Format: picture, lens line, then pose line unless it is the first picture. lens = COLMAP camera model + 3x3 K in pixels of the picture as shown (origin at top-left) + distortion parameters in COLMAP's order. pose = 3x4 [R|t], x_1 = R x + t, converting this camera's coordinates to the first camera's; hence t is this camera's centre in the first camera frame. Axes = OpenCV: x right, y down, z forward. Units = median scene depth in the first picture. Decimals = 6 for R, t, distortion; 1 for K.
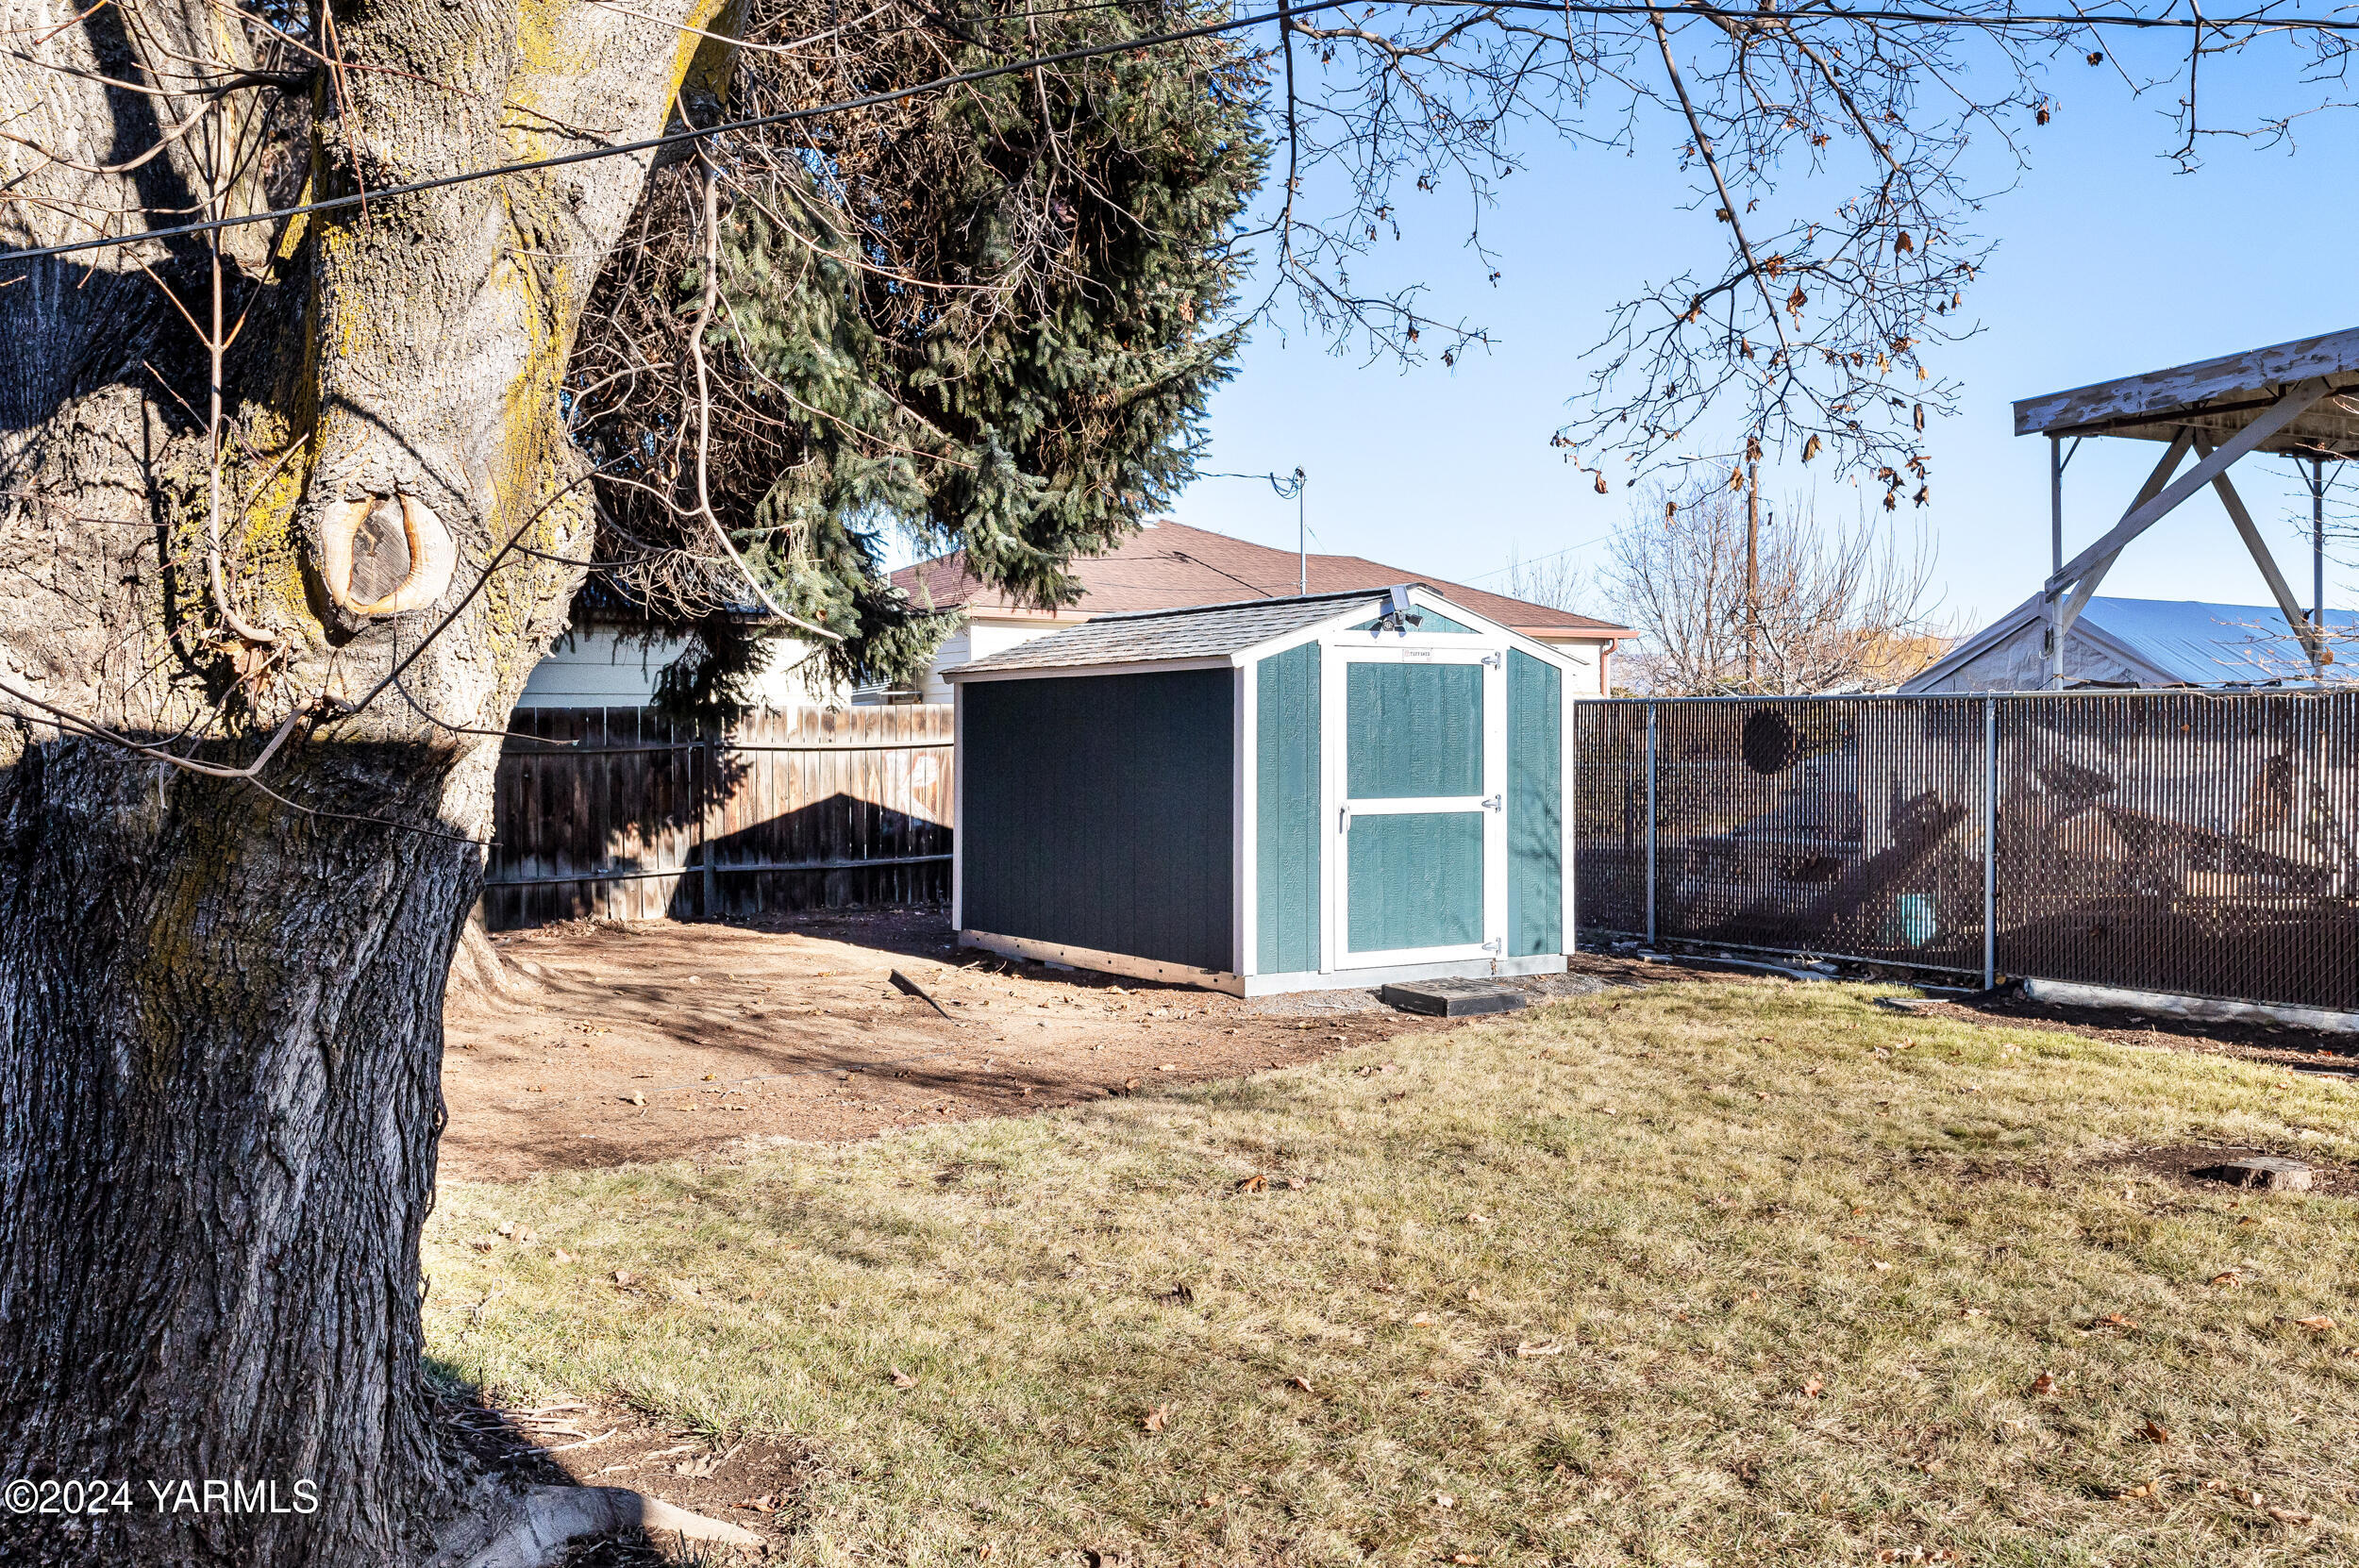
lens RADIAL K [[2152.1, 0, 1179.5], [0, 2152.1, 784.0], [0, 0, 1]] dist [-0.005223, -0.004636]
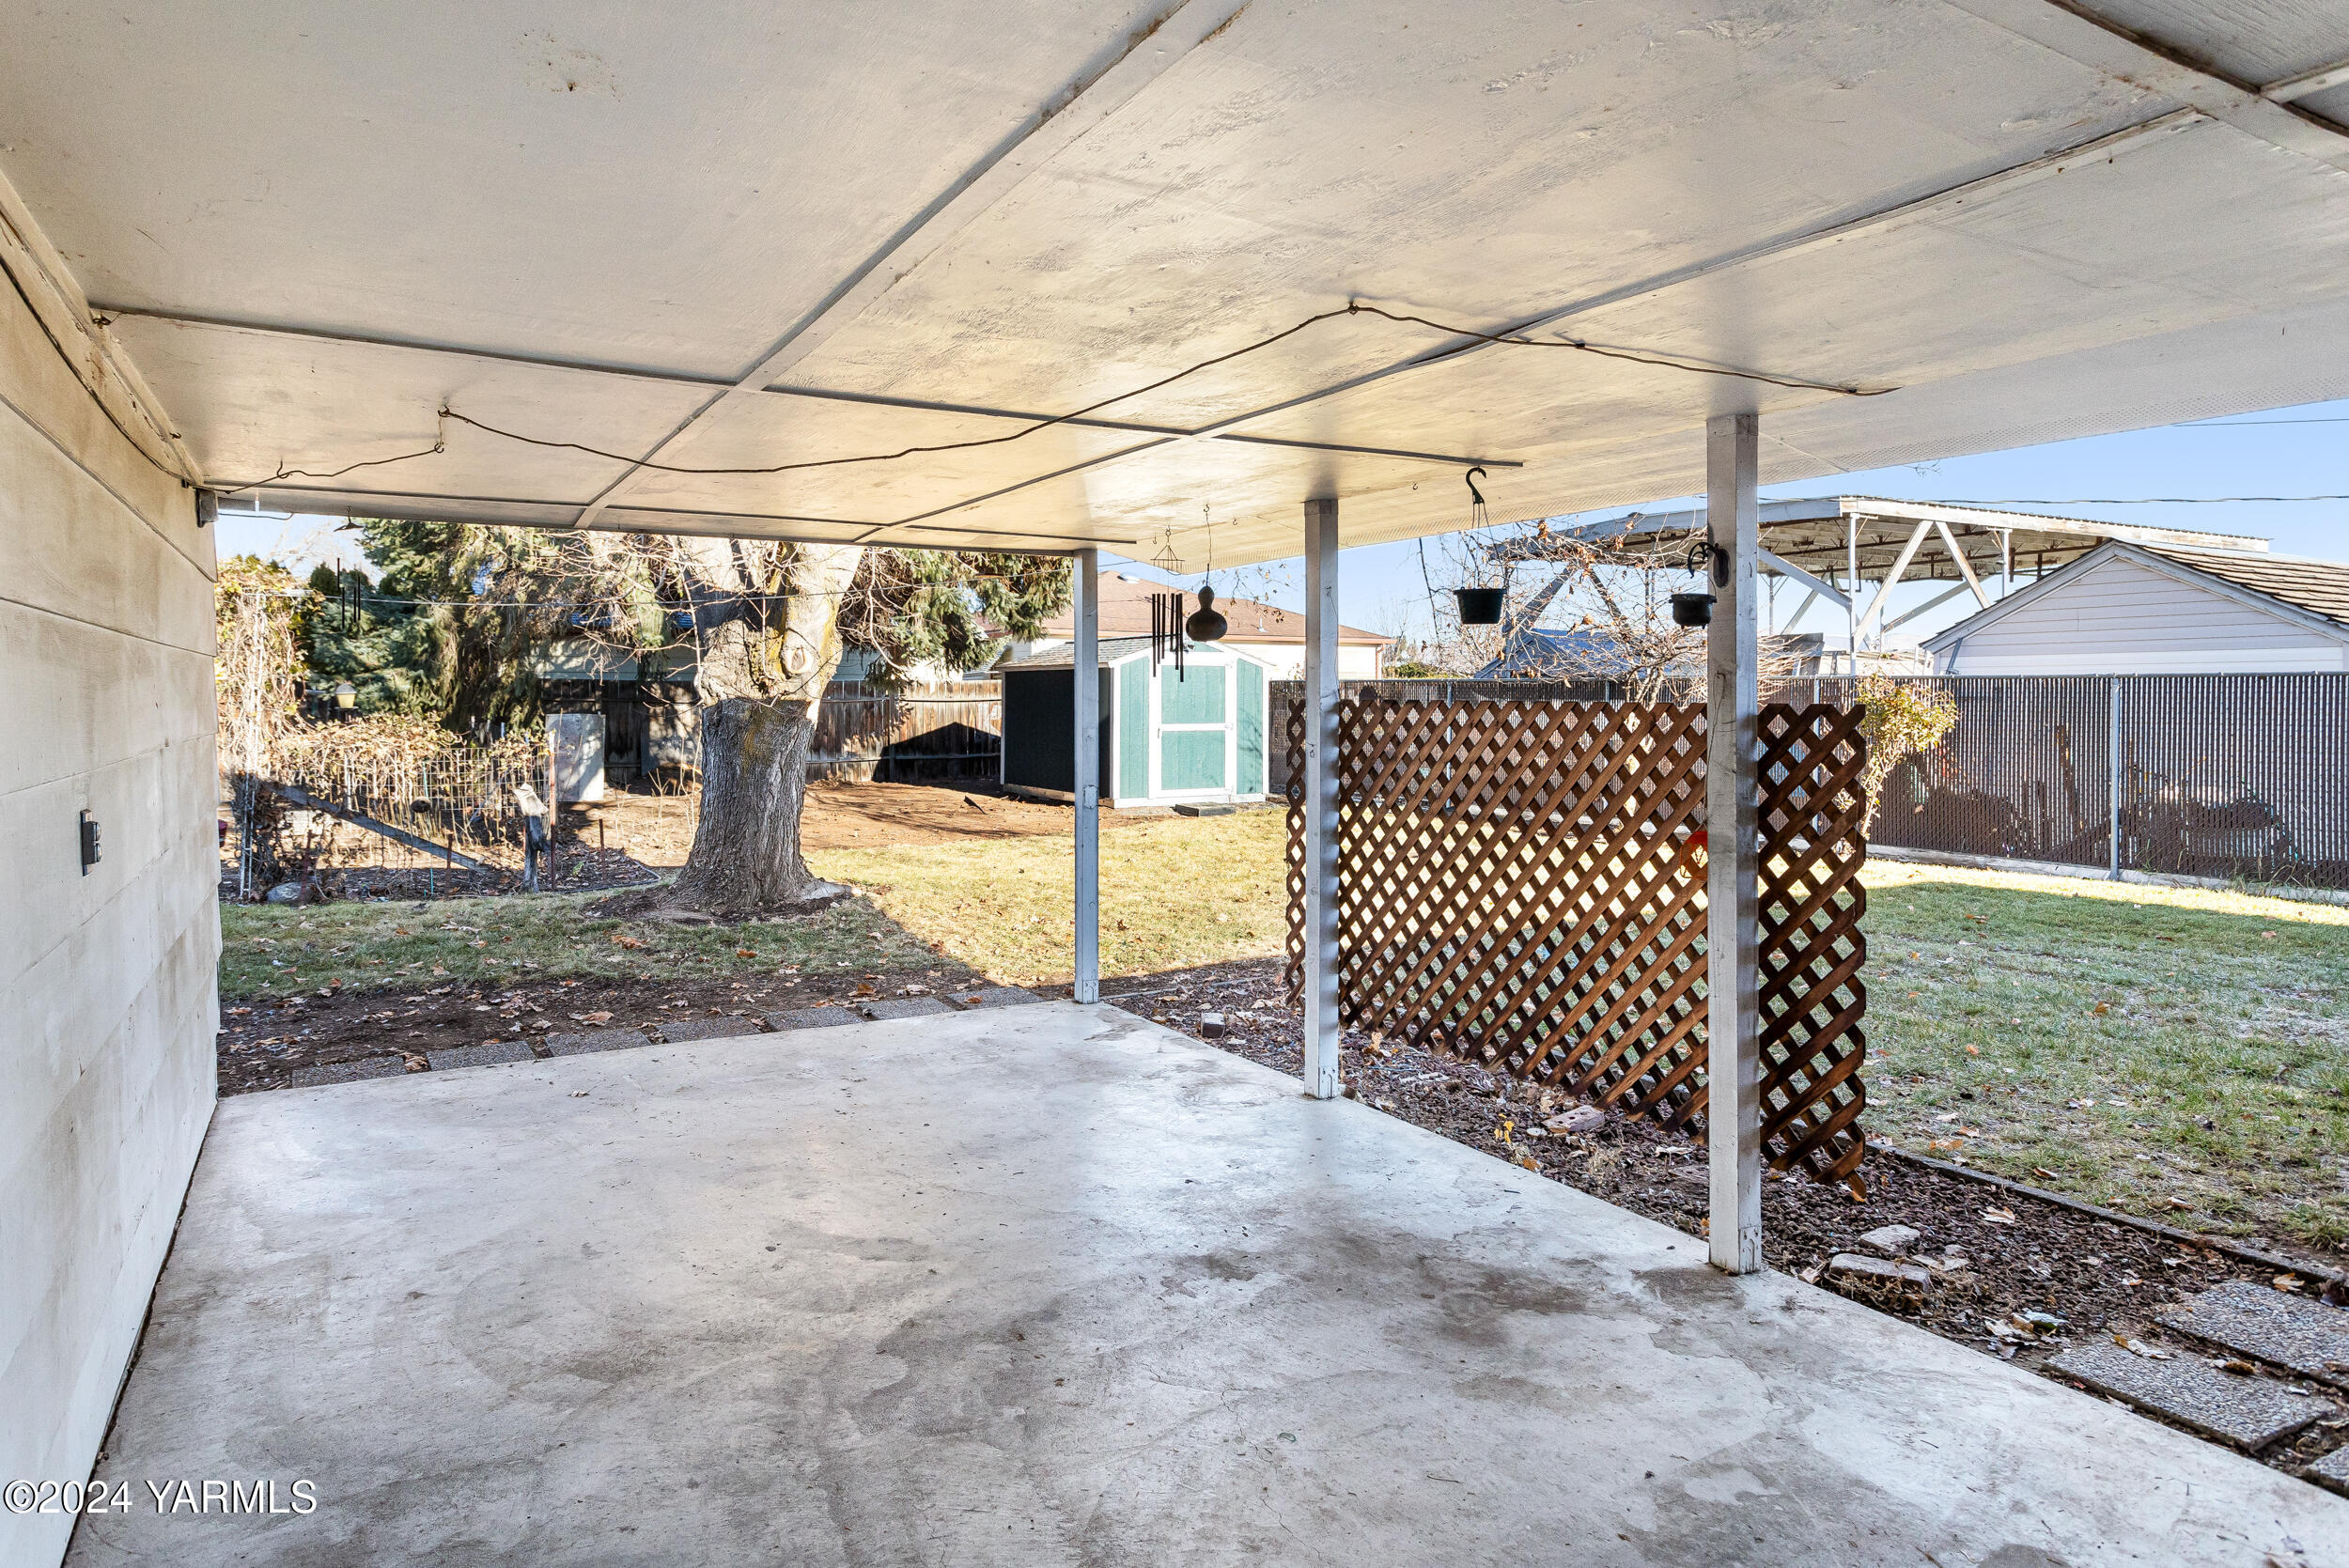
lens RADIAL K [[1418.2, 0, 1173.6], [0, 1418.2, 724.4], [0, 0, 1]] dist [0.000289, 0.000003]
pose [[0.999487, 0.005892, -0.031492, 0.144753], [-0.005900, 0.999983, -0.000140, 0.007664], [0.031490, 0.000326, 0.999504, -0.546257]]
